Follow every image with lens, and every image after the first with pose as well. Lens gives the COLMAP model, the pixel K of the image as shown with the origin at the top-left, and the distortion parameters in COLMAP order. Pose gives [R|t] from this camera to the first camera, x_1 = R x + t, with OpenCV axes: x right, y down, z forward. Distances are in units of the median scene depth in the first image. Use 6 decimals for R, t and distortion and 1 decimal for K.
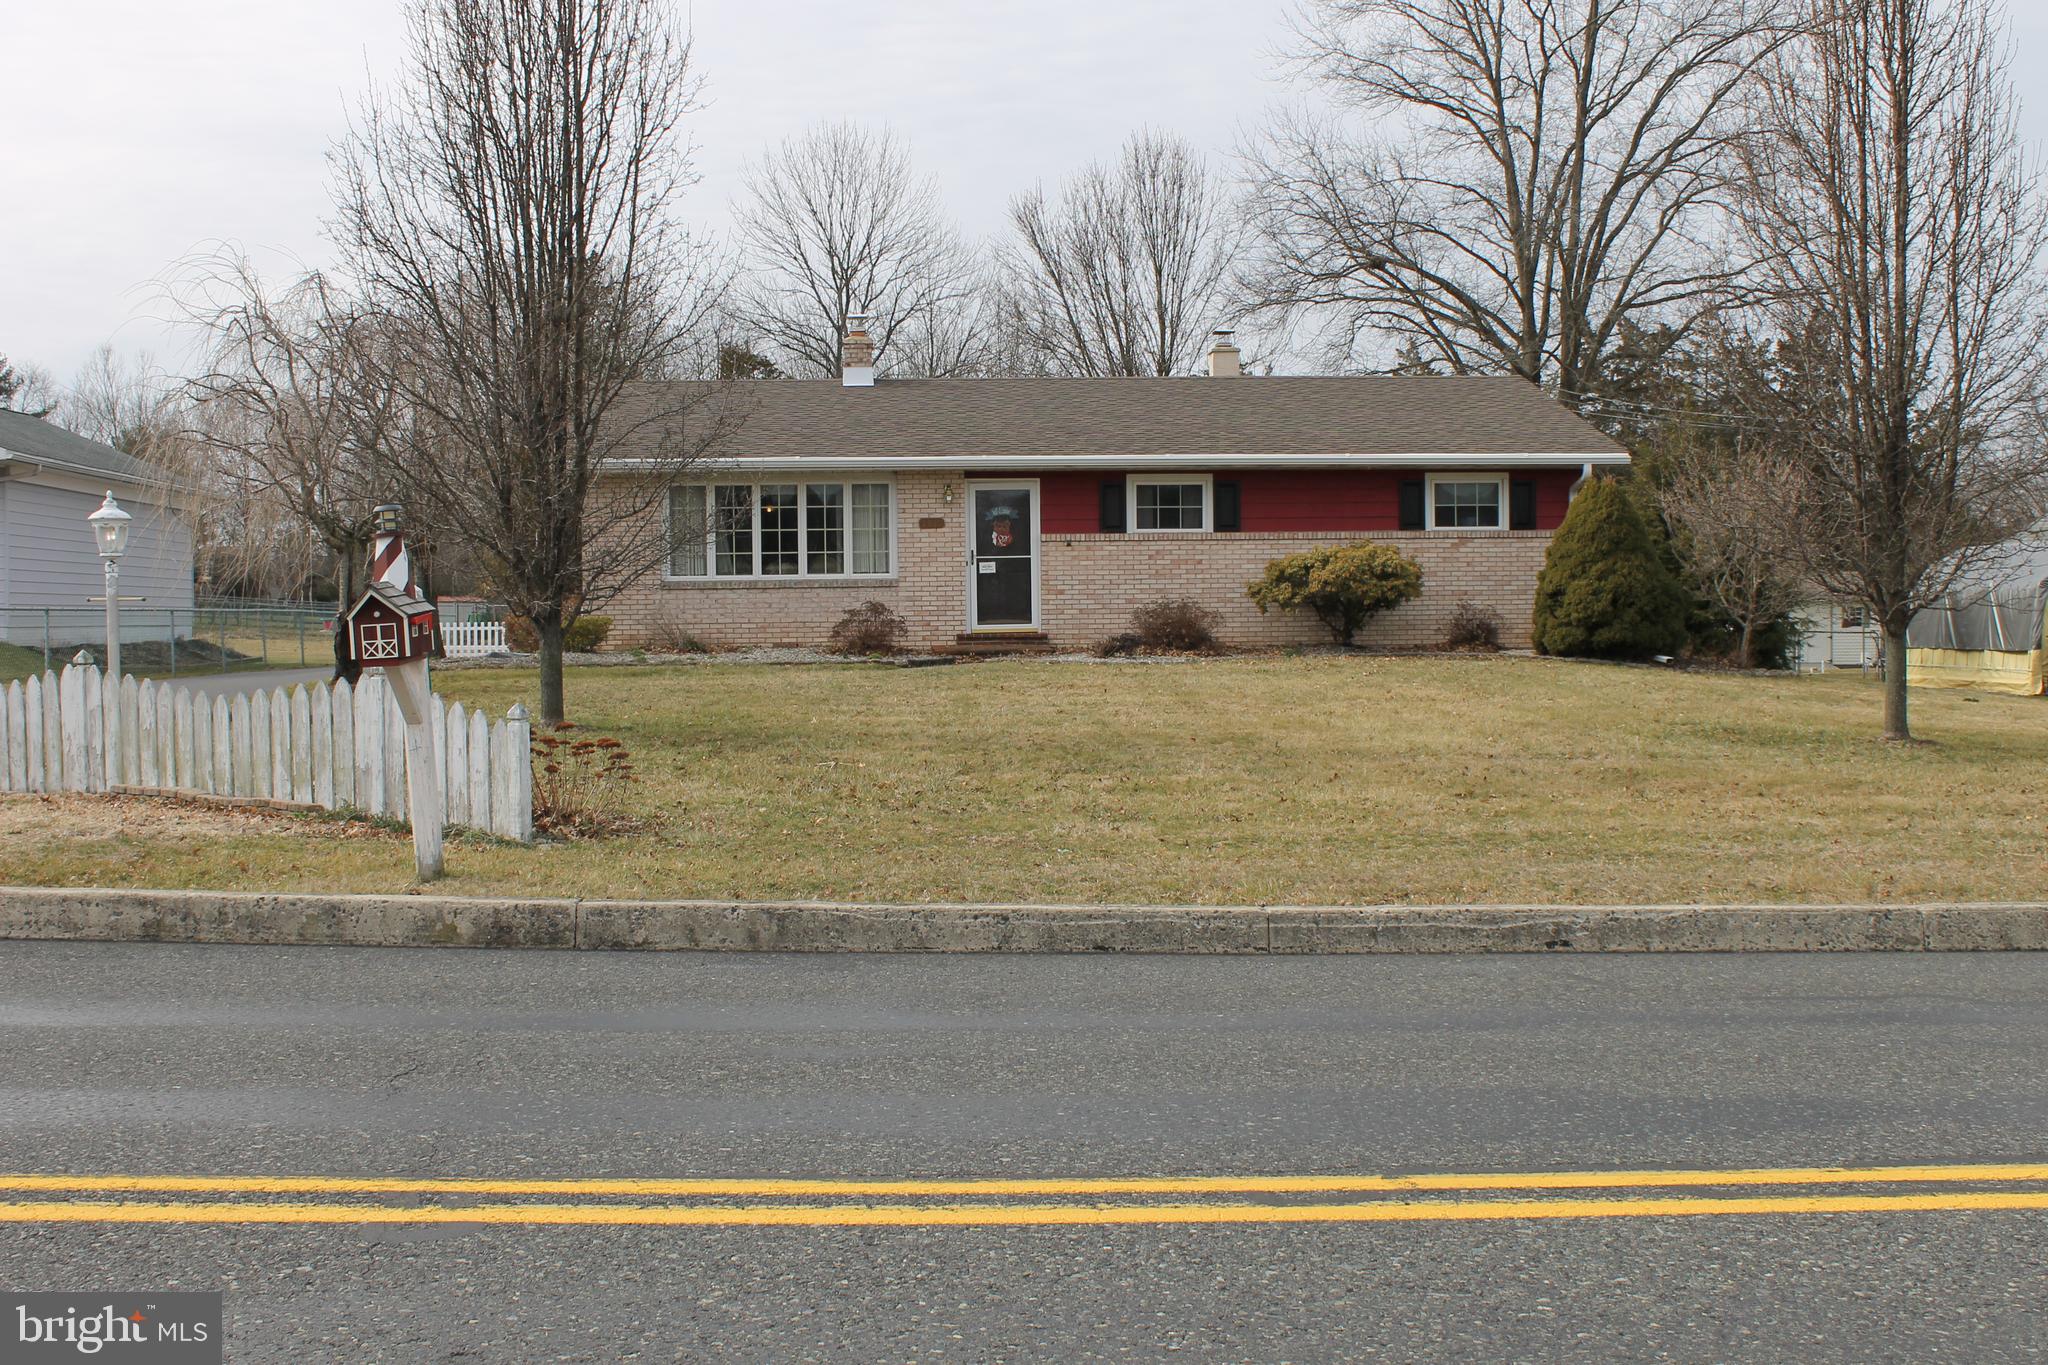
lens RADIAL K [[2141.9, 0, 1024.0], [0, 2141.9, 682.5], [0, 0, 1]] dist [-0.079195, 0.001407]
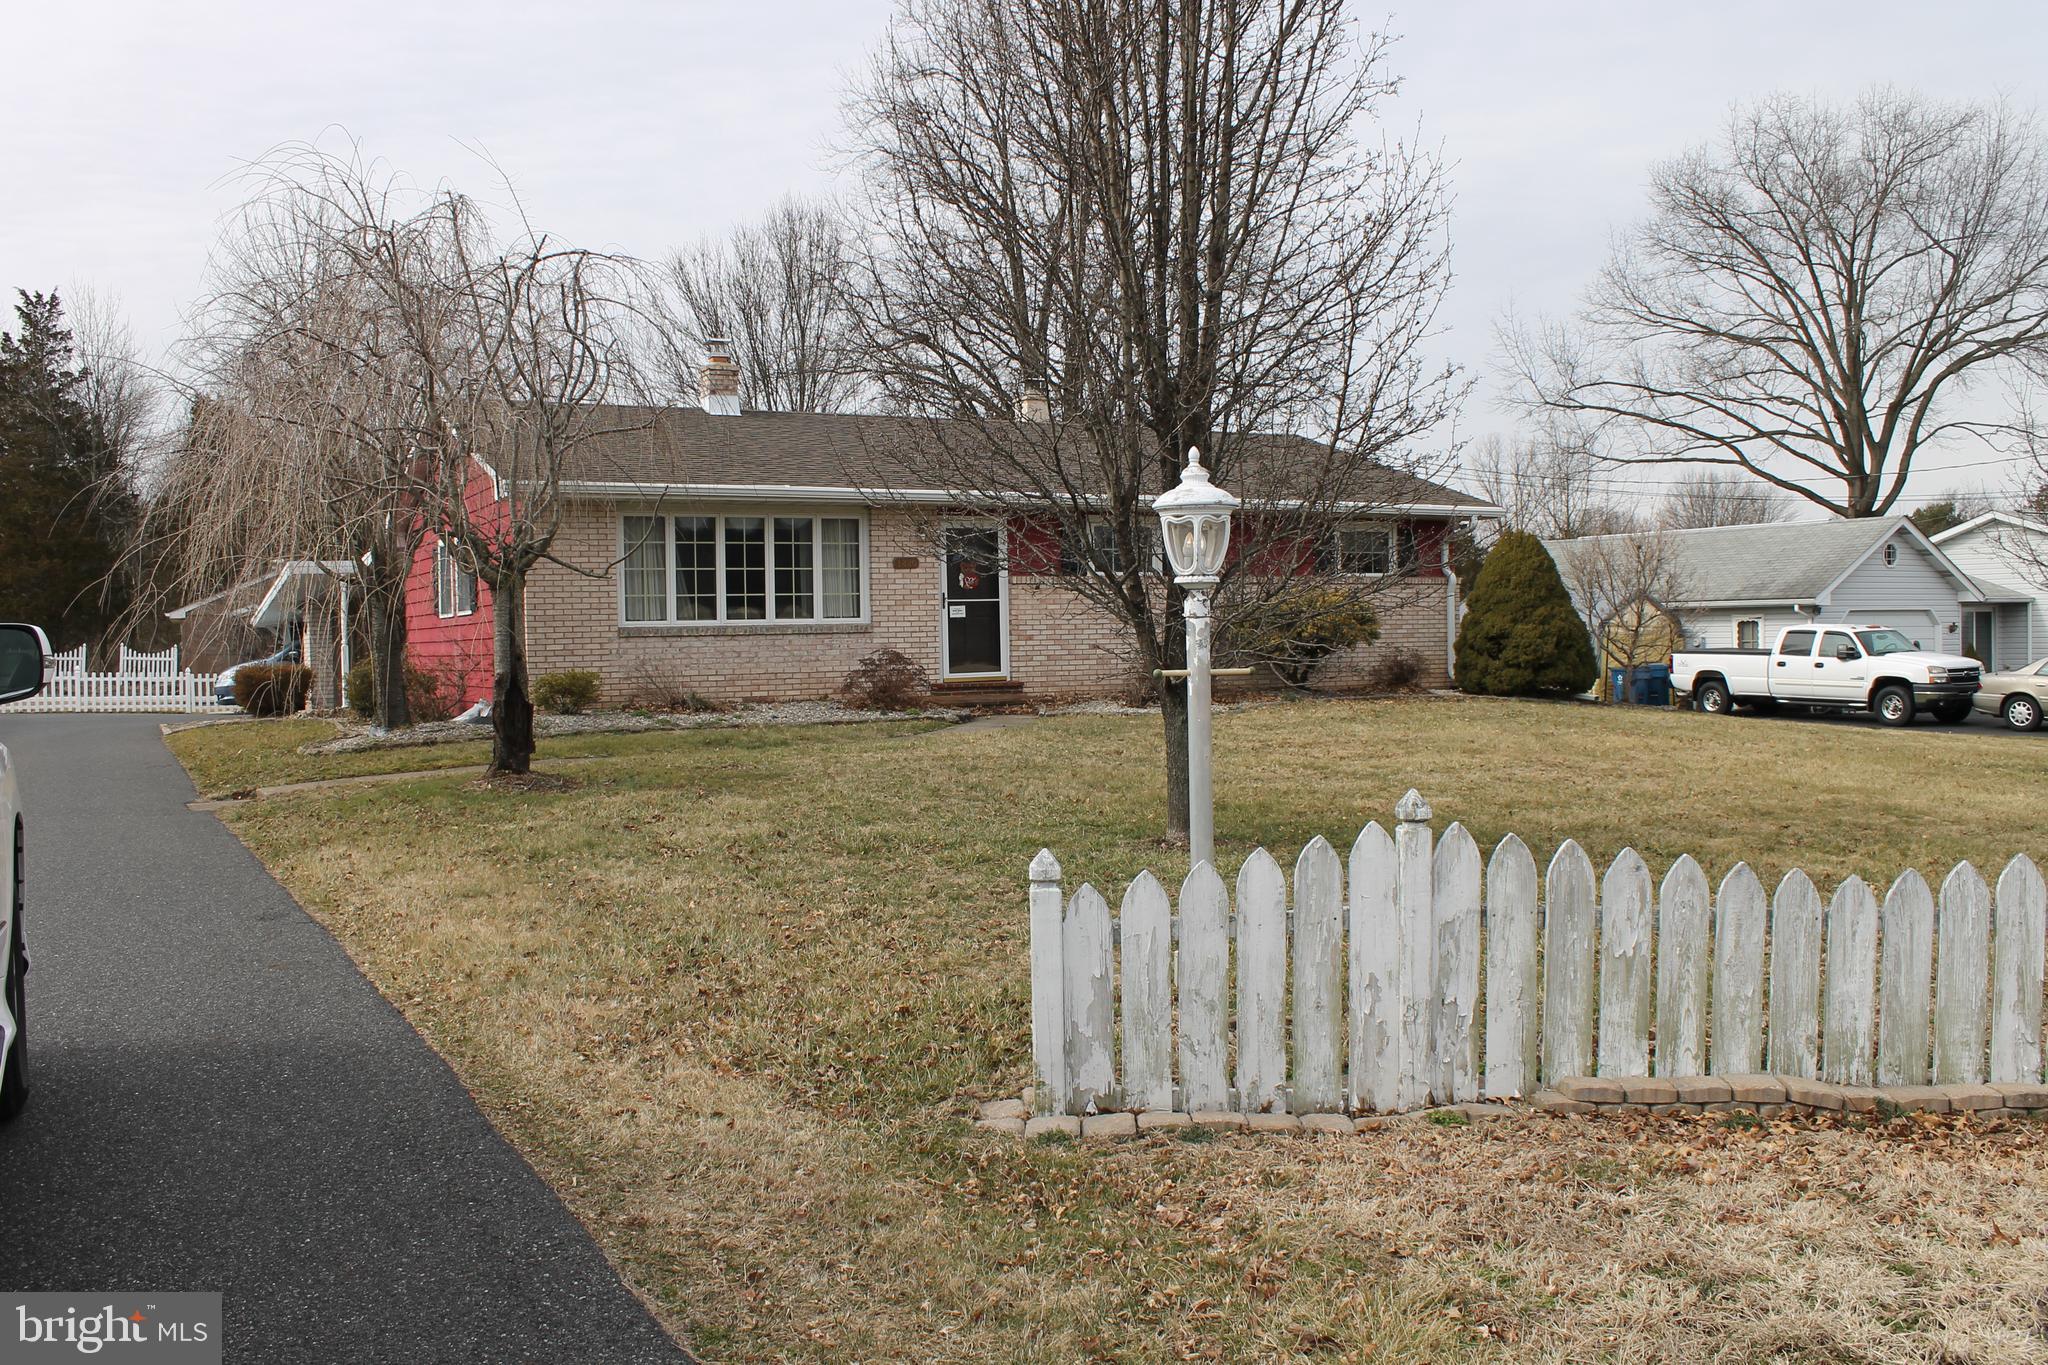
lens RADIAL K [[1722.8, 0, 1024.0], [0, 1722.8, 682.5], [0, 0, 1]] dist [-0.161675, 0.145120]
pose [[0.911853, -0.015888, 0.410209, -0.299522], [0.020967, 0.999749, -0.007884, -0.016626], [-0.409981, 0.015790, 0.911958, 0.311636]]
